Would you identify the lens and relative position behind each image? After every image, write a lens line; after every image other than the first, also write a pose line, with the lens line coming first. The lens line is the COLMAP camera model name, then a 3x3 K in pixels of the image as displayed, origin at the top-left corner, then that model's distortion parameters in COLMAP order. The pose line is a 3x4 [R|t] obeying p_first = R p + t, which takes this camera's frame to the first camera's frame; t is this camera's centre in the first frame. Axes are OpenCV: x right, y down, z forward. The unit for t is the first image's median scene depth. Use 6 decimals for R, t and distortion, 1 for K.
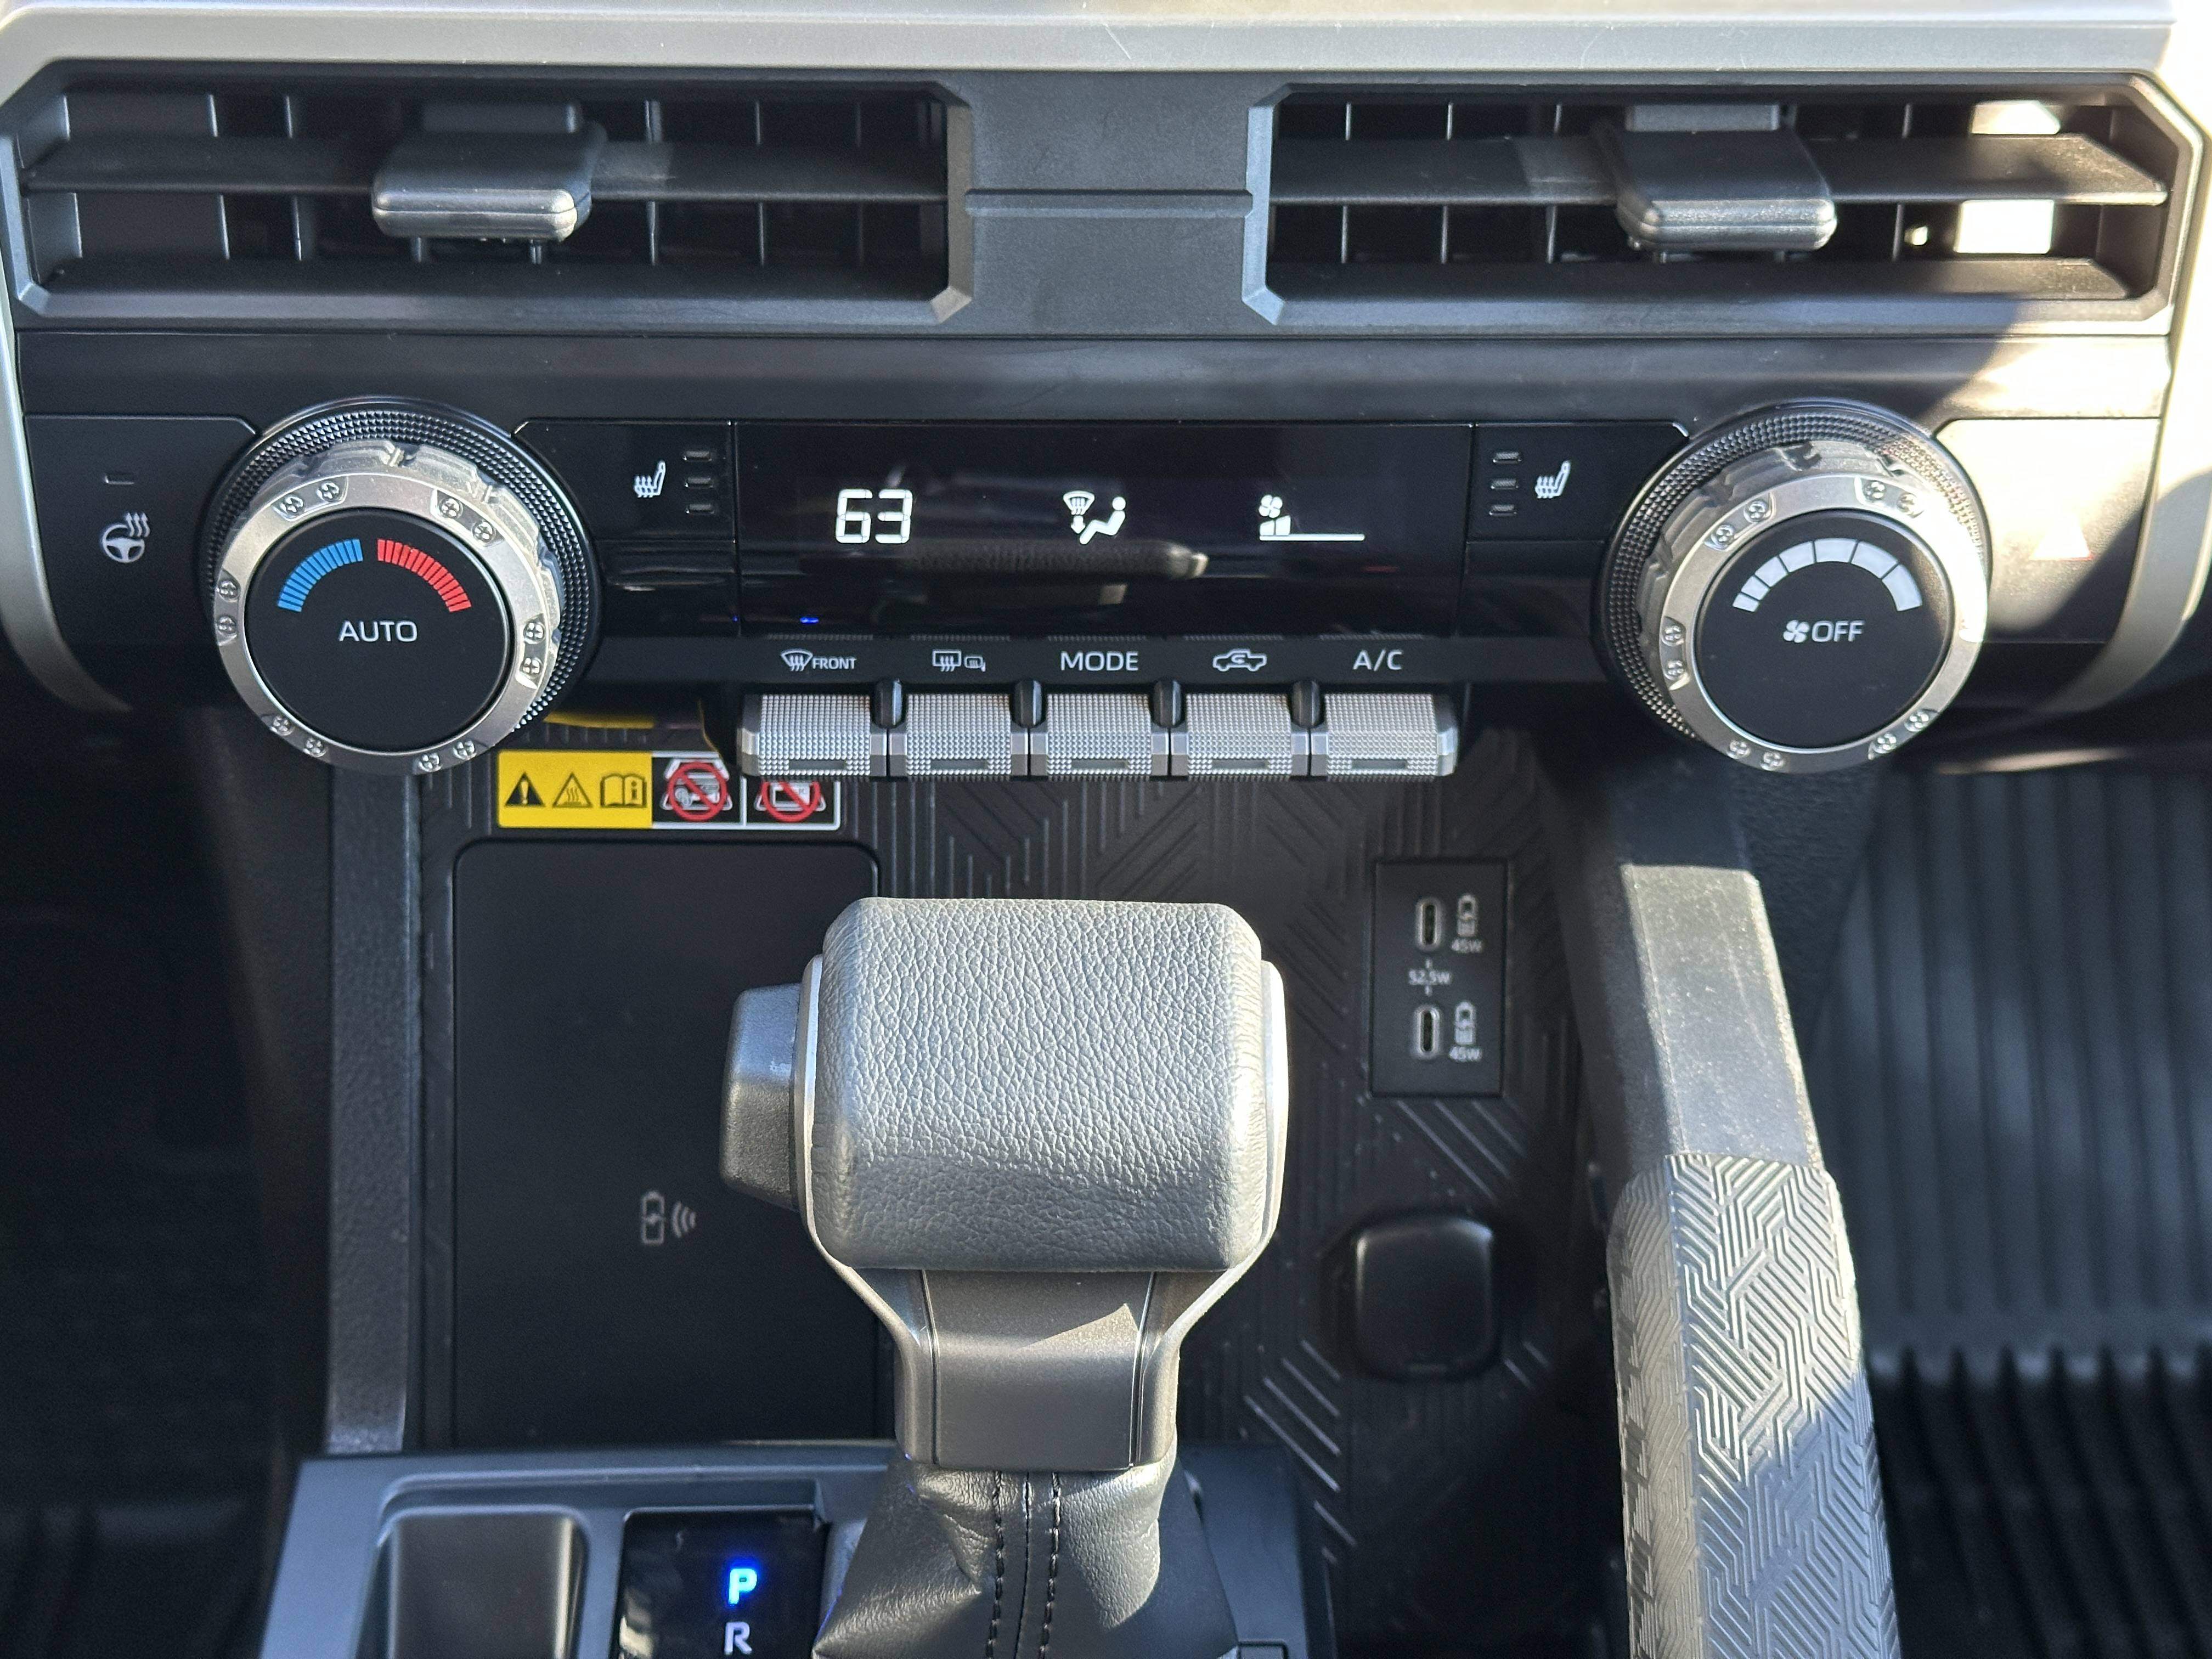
lens RADIAL K [[3103.9, 0, 1089.6], [0, 3103.9, 842.1], [0, 0, 1]] dist [0.156695, -0.363454]
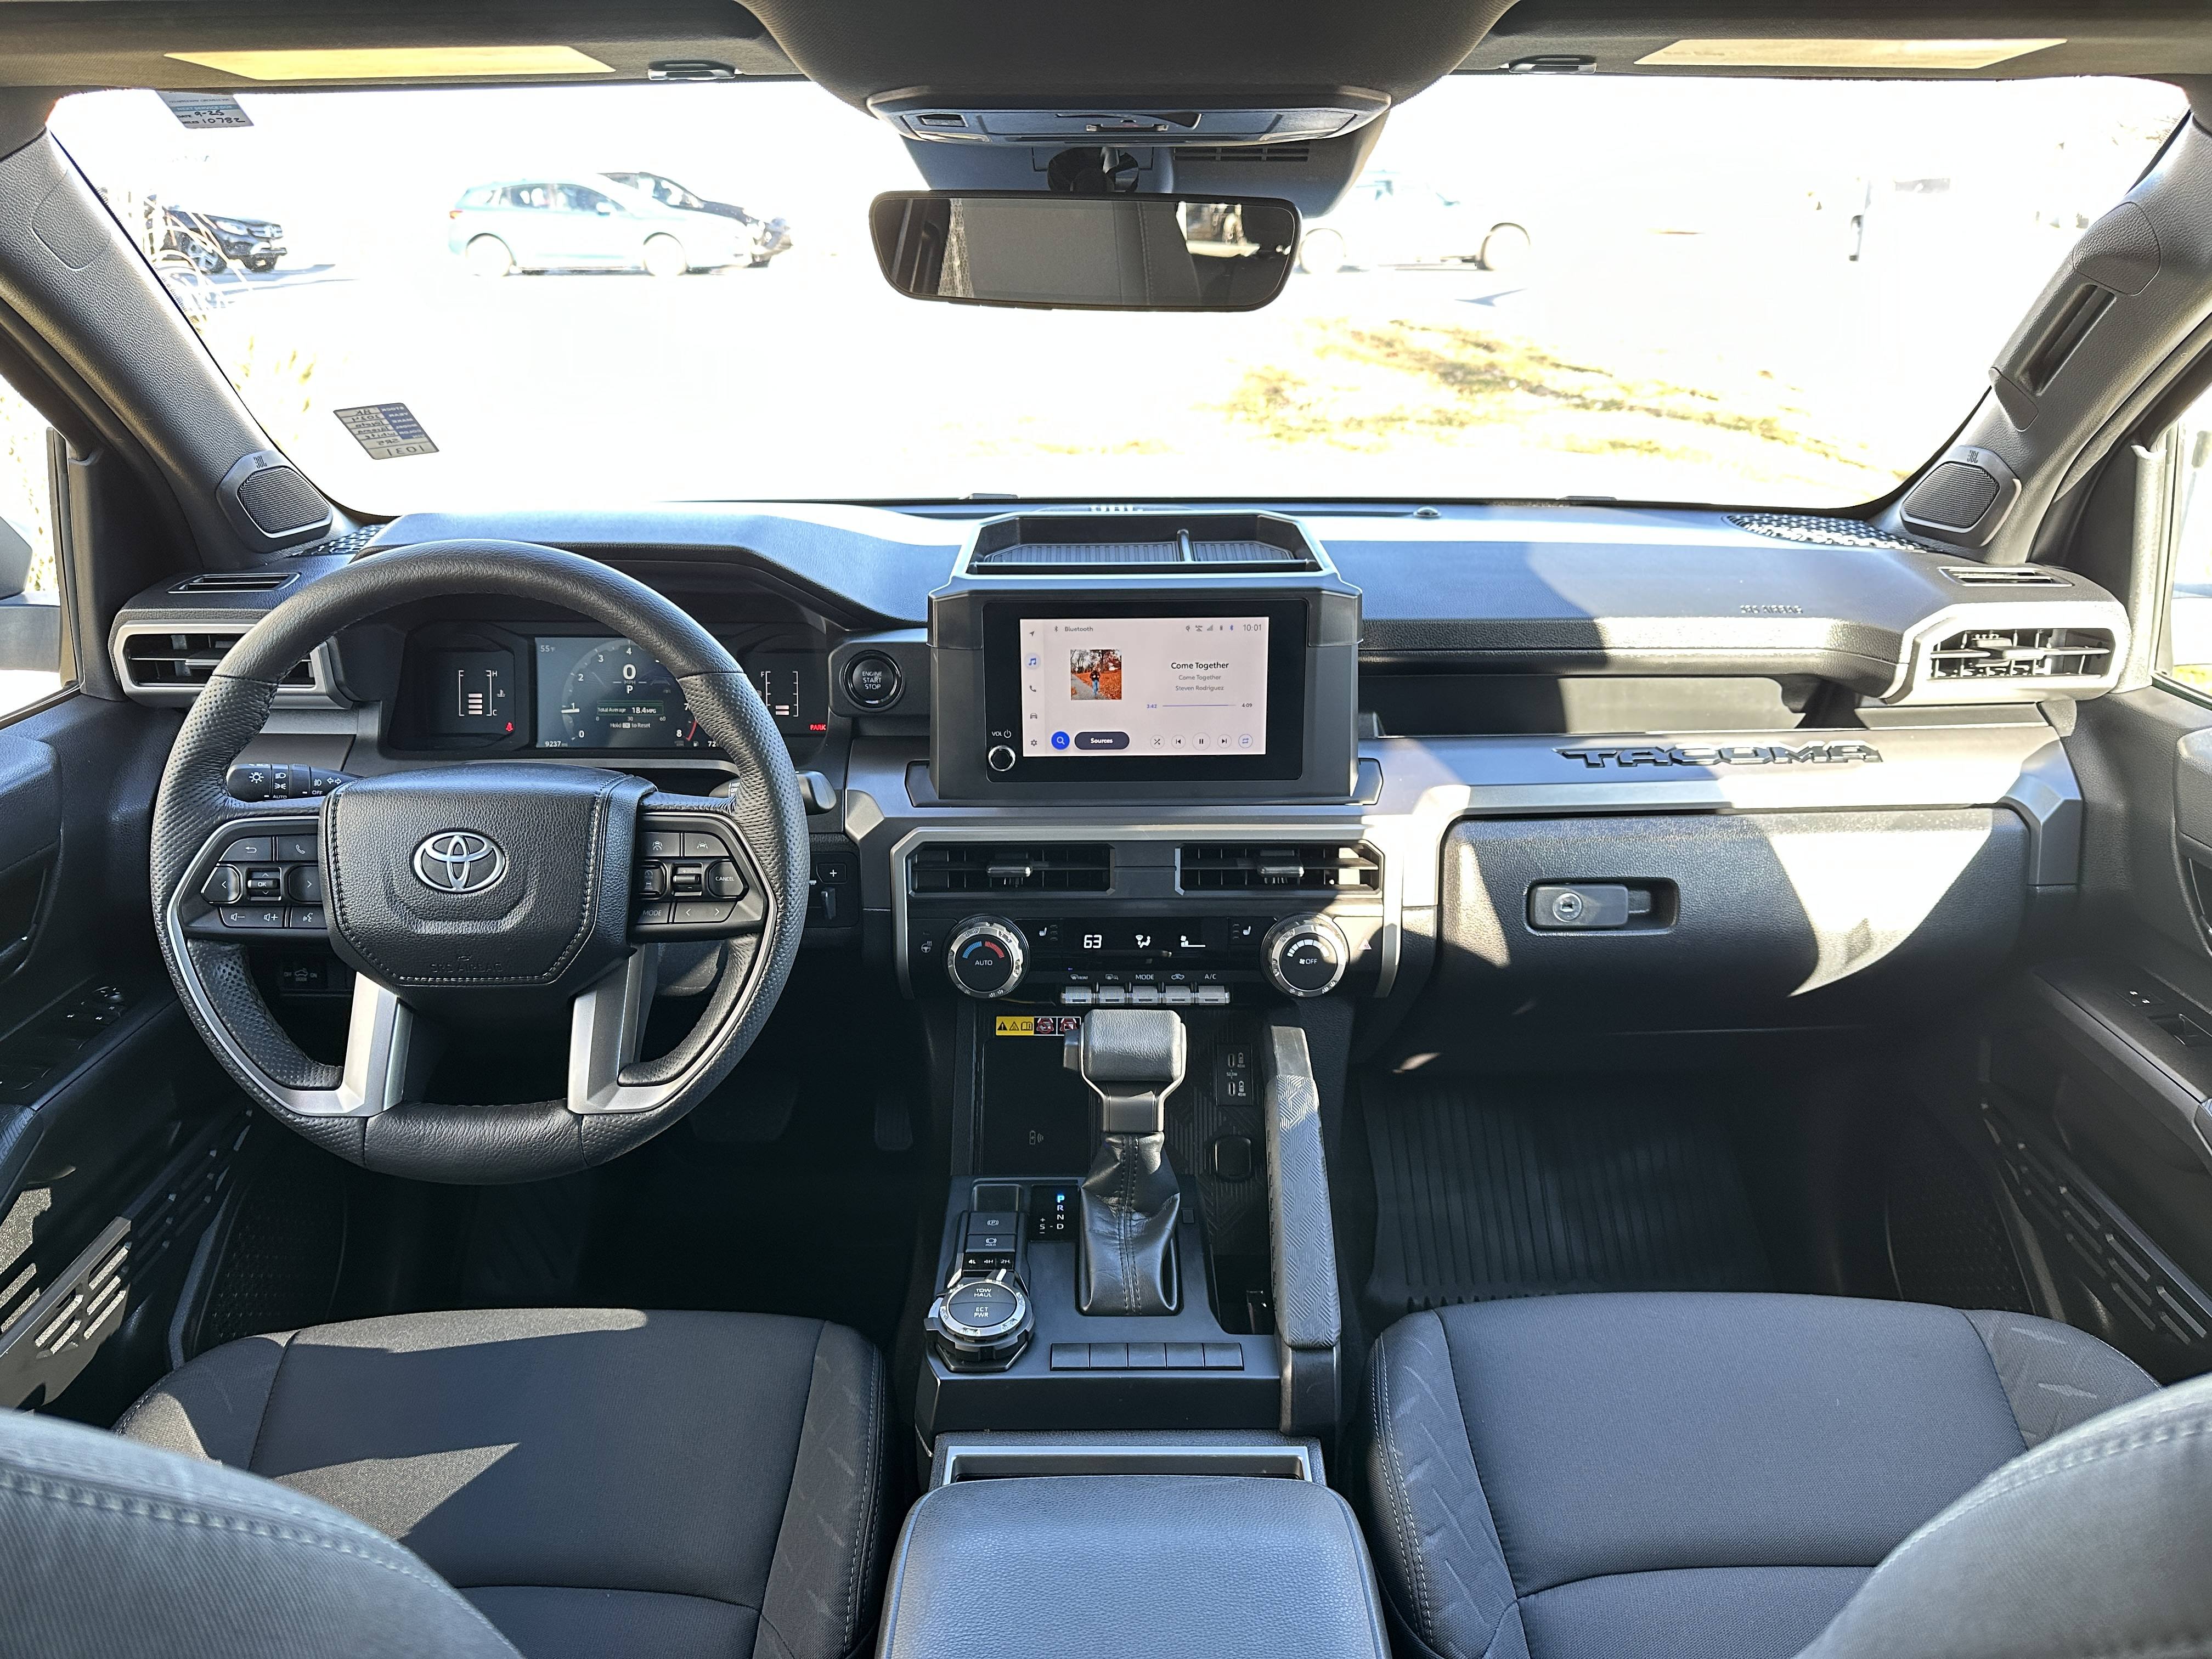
lens RADIAL K [[1527.1, 0, 1106.0], [0, 1527.1, 829.5], [0, 0, 1]] dist [0.092989, -0.143028]
pose [[0.999527, -0.014711, -0.026990, 0.009934], [0.005084, 0.945072, -0.326823, 0.458486], [0.030315, 0.326531, 0.944700, -1.104335]]
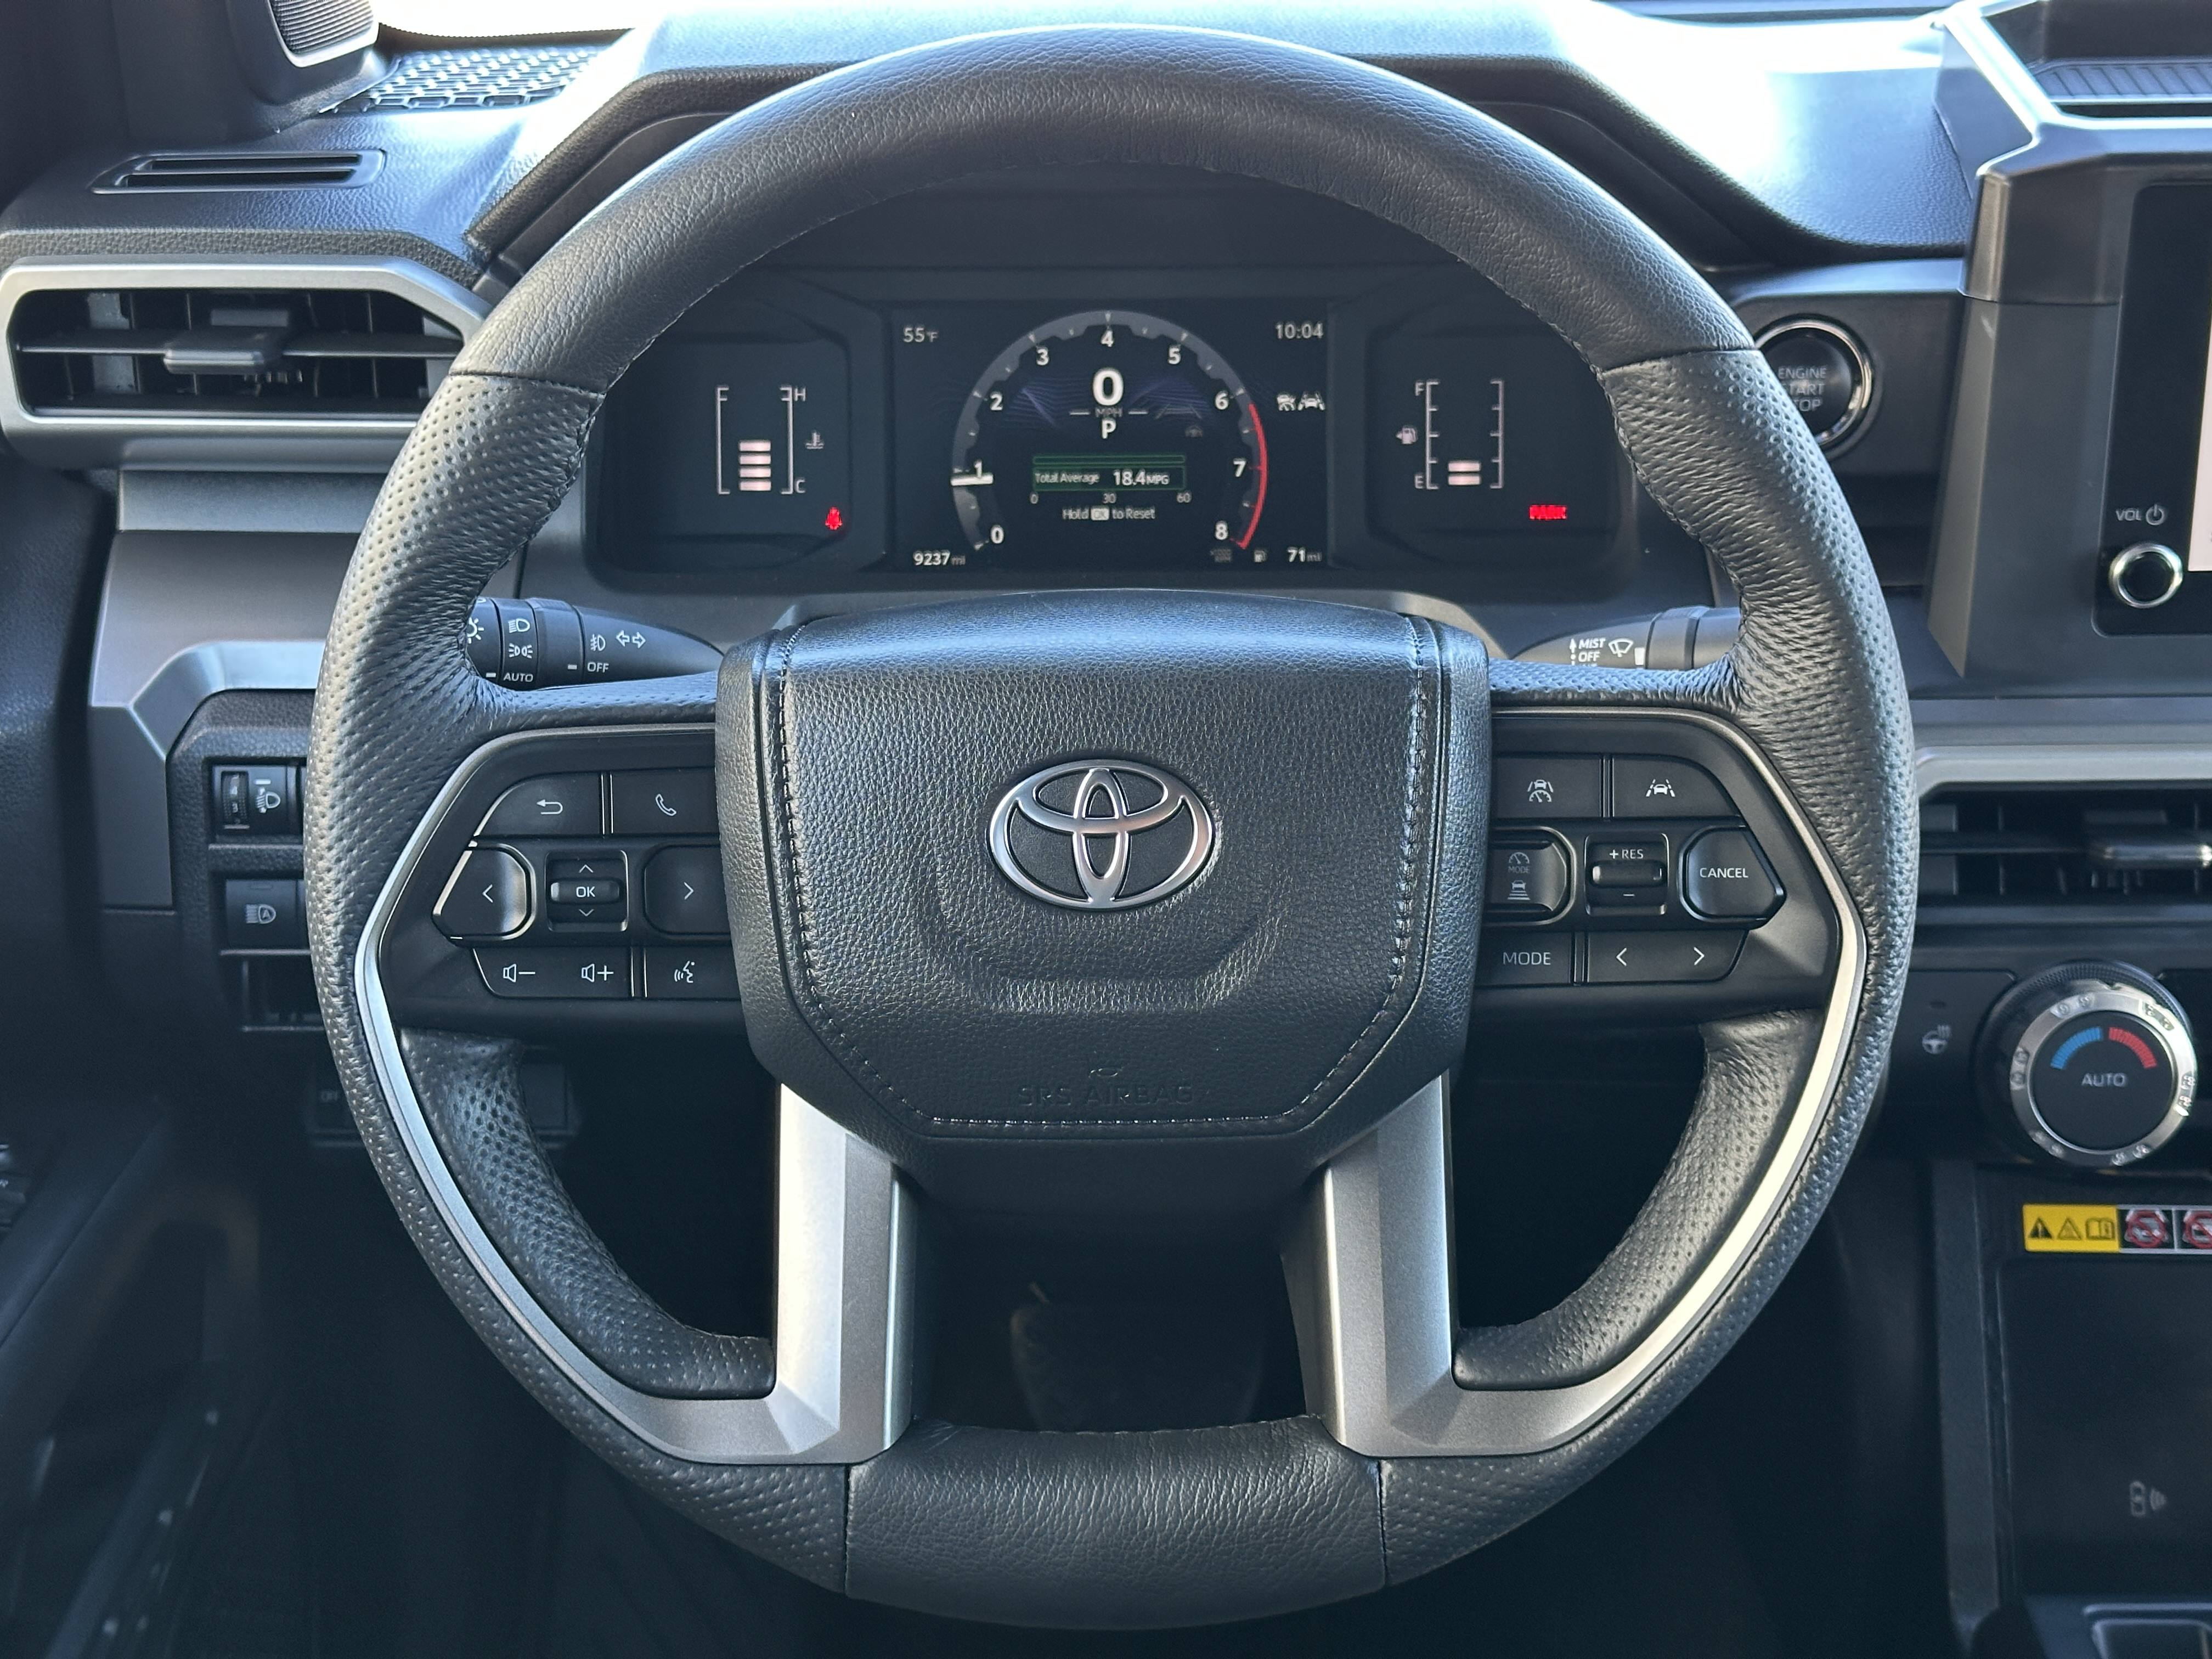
lens RADIAL K [[3103.9, 0, 1089.6], [0, 3103.9, 842.1], [0, 0, 1]] dist [0.156695, -0.363454]
pose [[0.997959, -0.017673, -0.061364, -0.685990], [-0.001841, 0.952577, -0.304291, 0.351338], [0.063831, 0.303783, 0.950601, -0.805690]]
